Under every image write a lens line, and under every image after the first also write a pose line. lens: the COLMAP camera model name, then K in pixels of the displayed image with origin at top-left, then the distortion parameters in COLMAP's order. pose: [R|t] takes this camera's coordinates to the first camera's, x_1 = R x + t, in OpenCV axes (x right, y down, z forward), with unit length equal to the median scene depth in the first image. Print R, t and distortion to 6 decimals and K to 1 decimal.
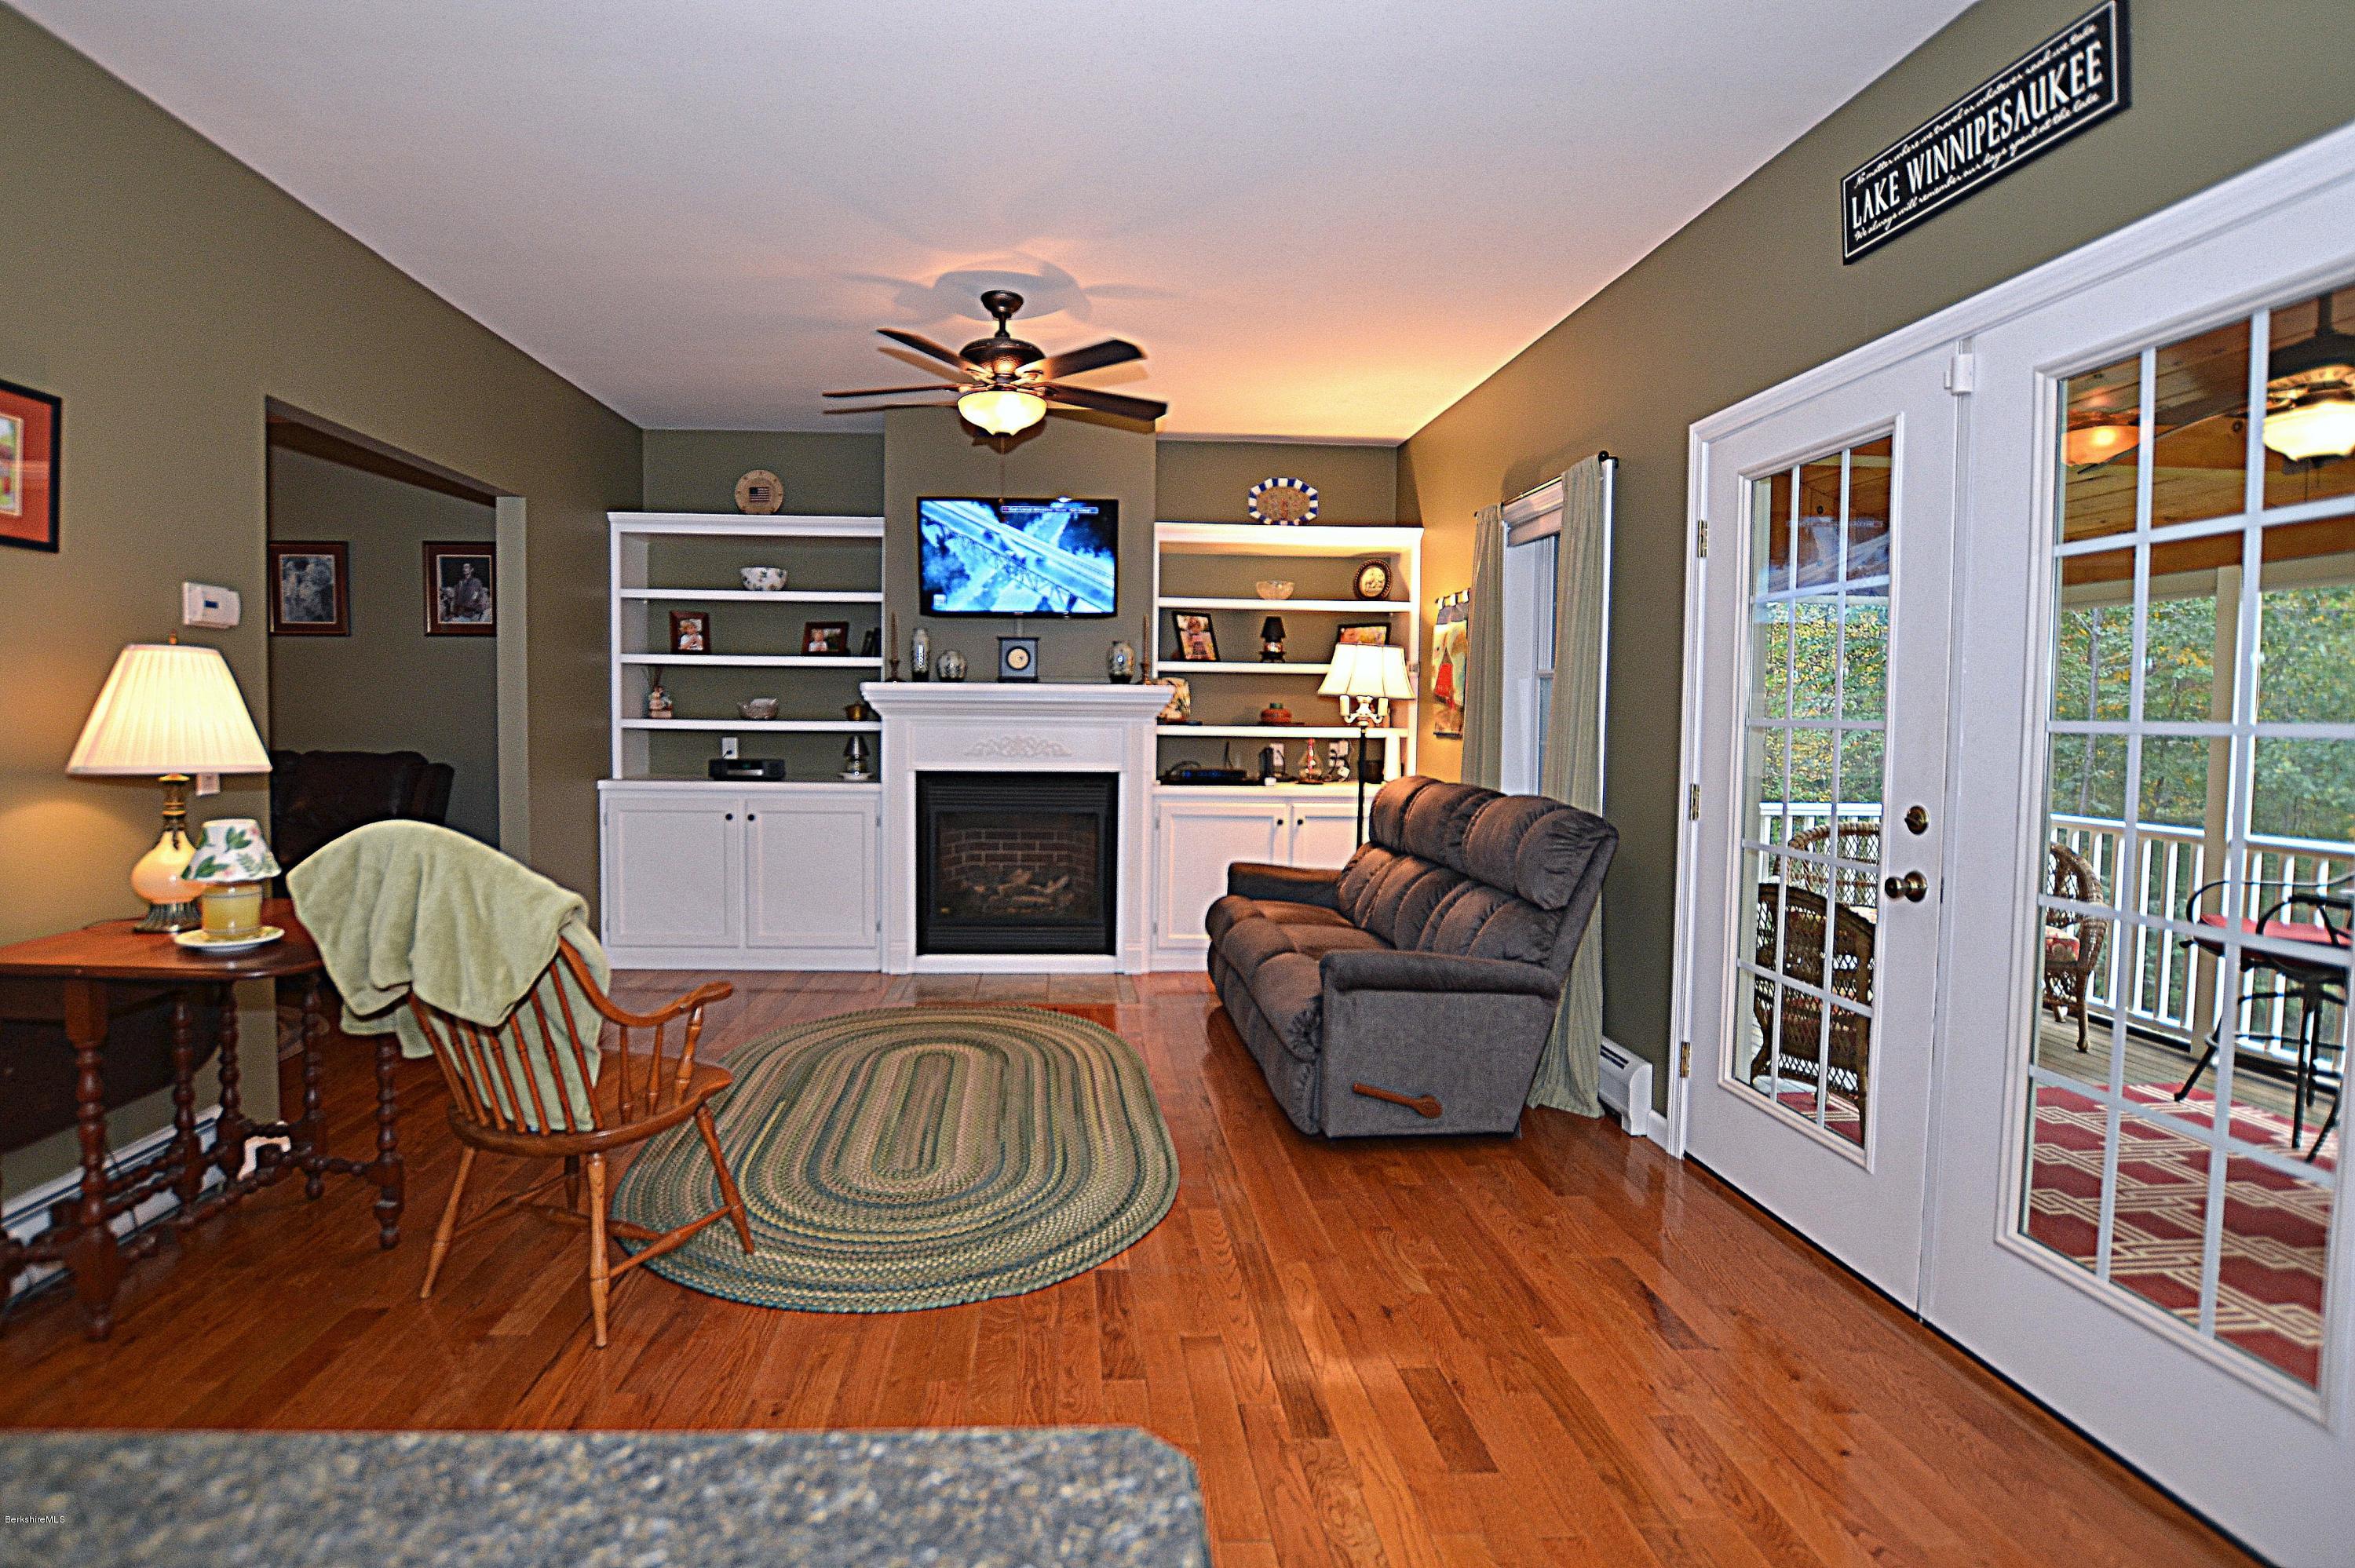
lens RADIAL K [[1101.4, 0, 1165.9], [0, 1101.4, 760.6], [0, 0, 1]] dist [-0.020263, 0.000567]
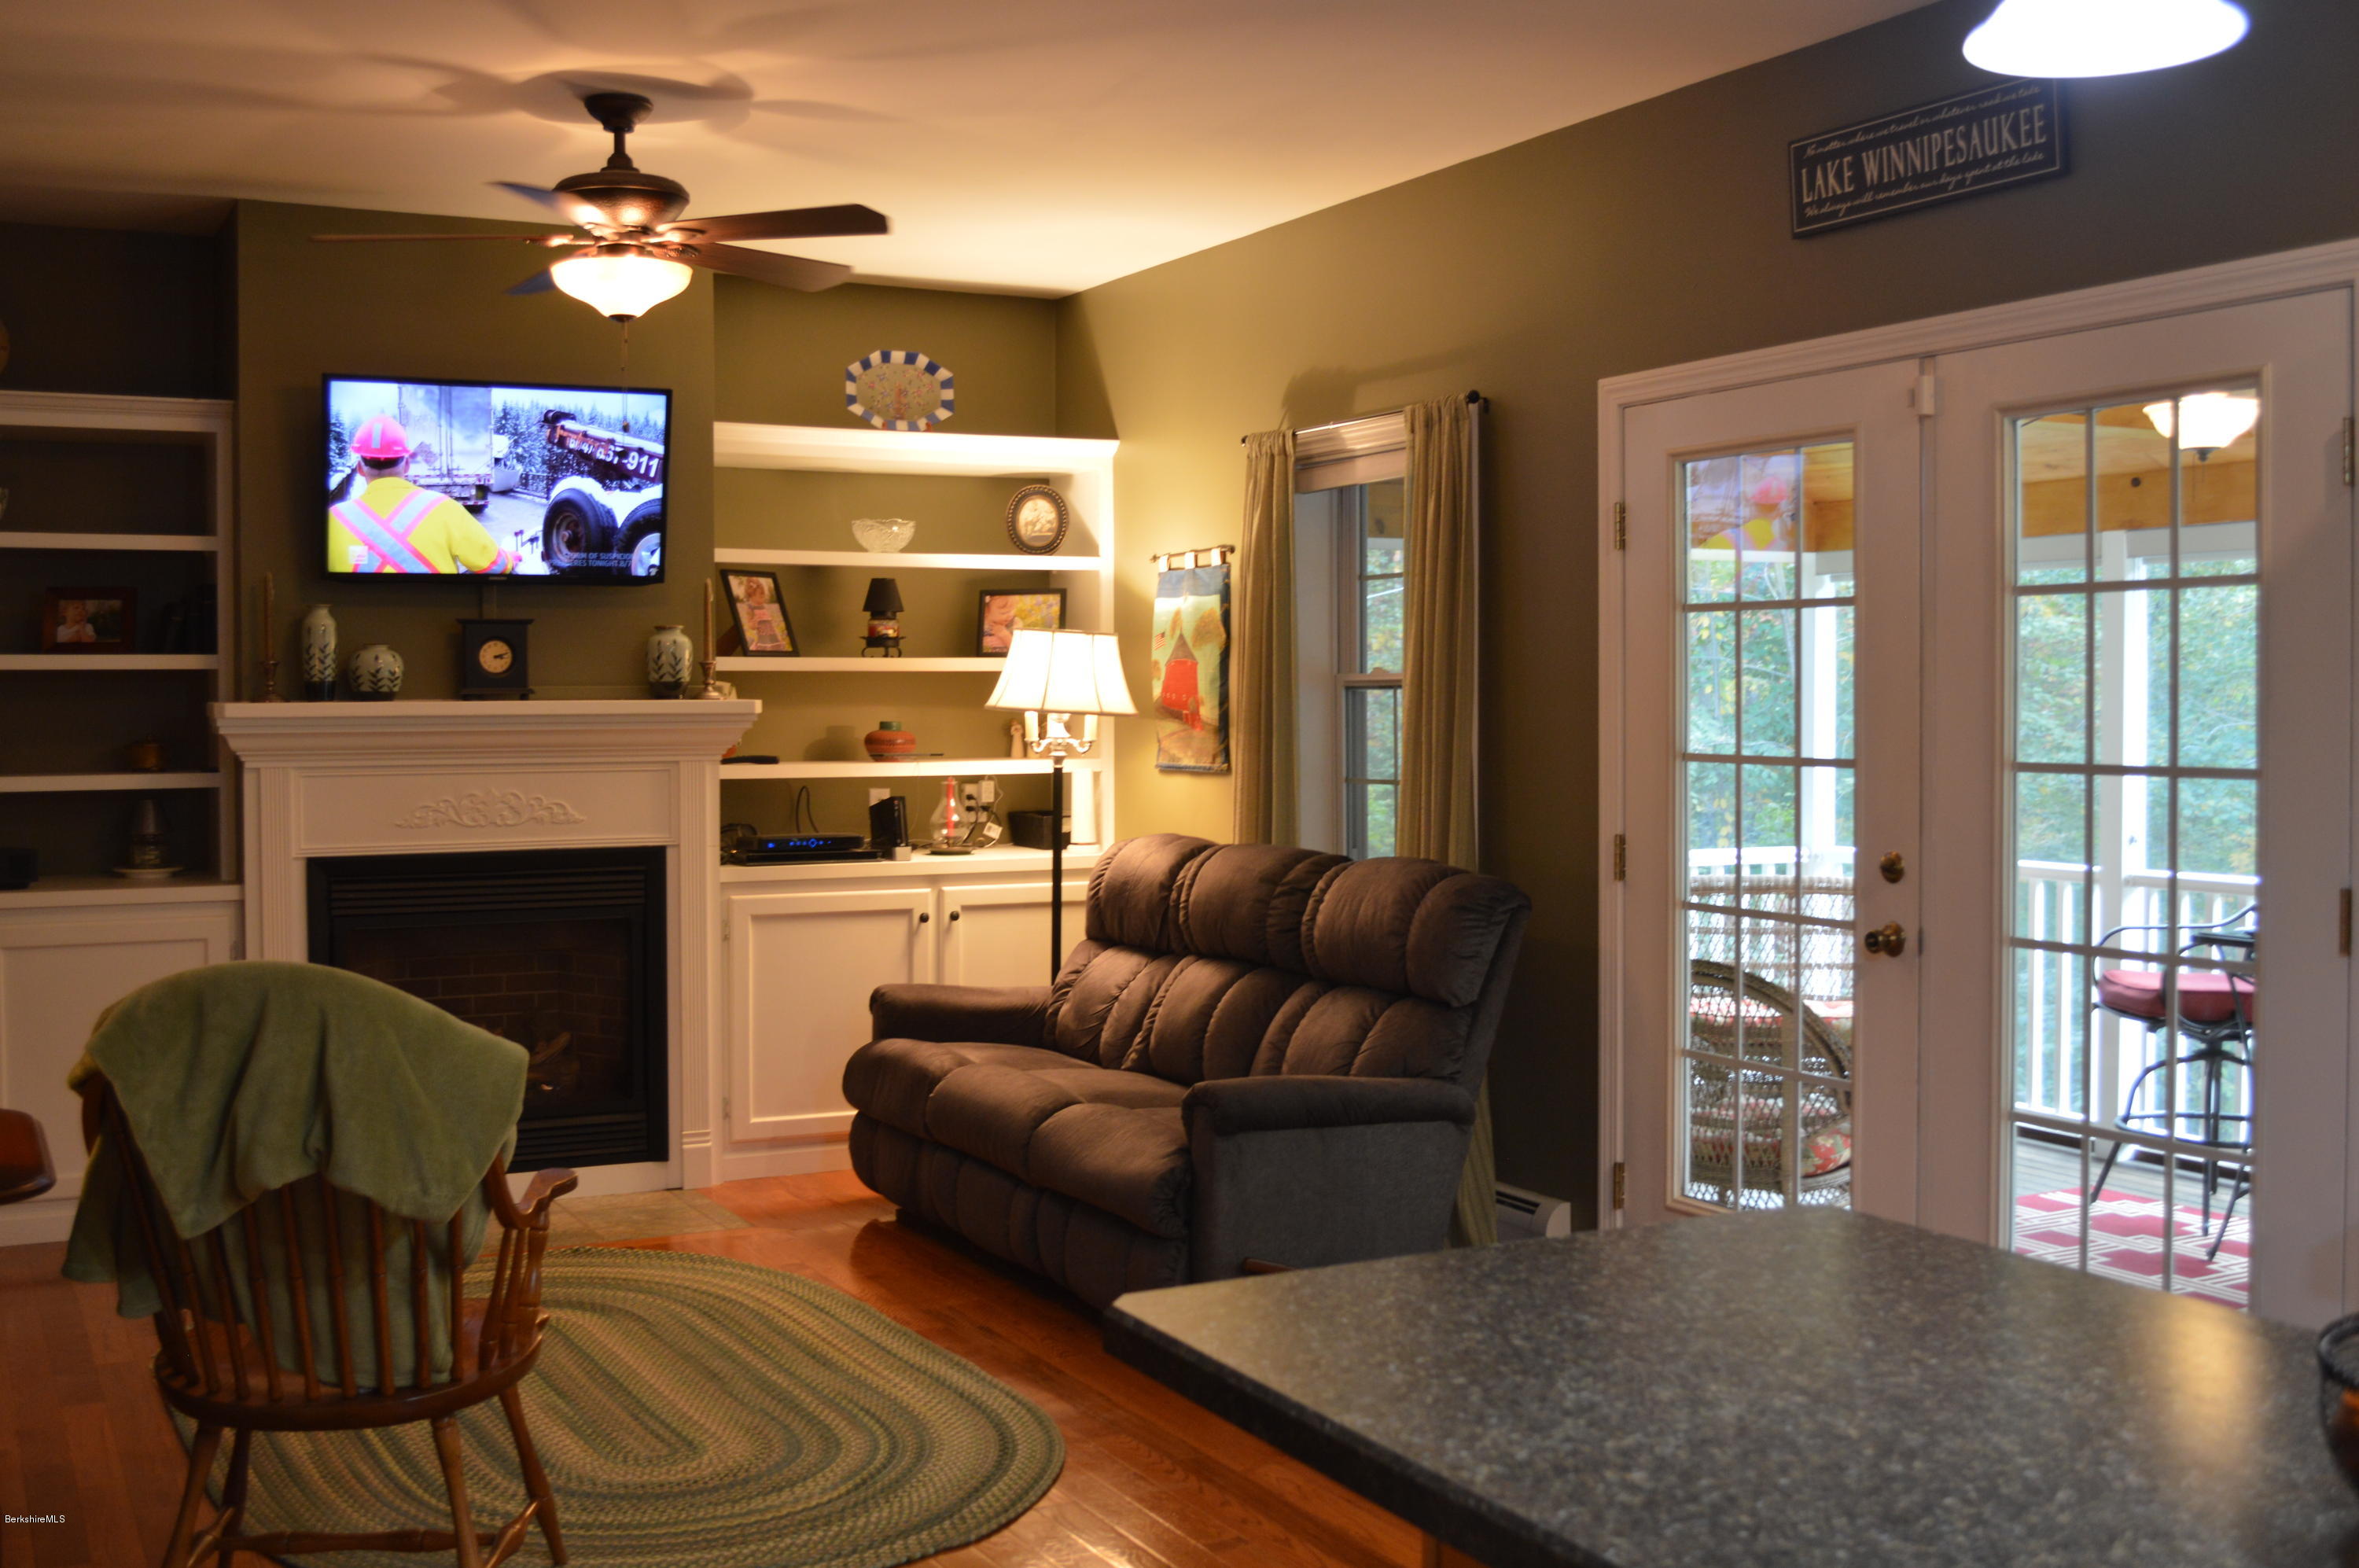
lens RADIAL K [[2368.7, 0, 1173.4], [0, 2368.7, 756.9], [0, 0, 1]] dist [-0.040108, -0.005694]
pose [[0.915394, -0.024833, 0.401792, -0.309257], [0.030808, 0.999490, -0.008417, -0.019023], [-0.401378, 0.020083, 0.915692, -0.270414]]
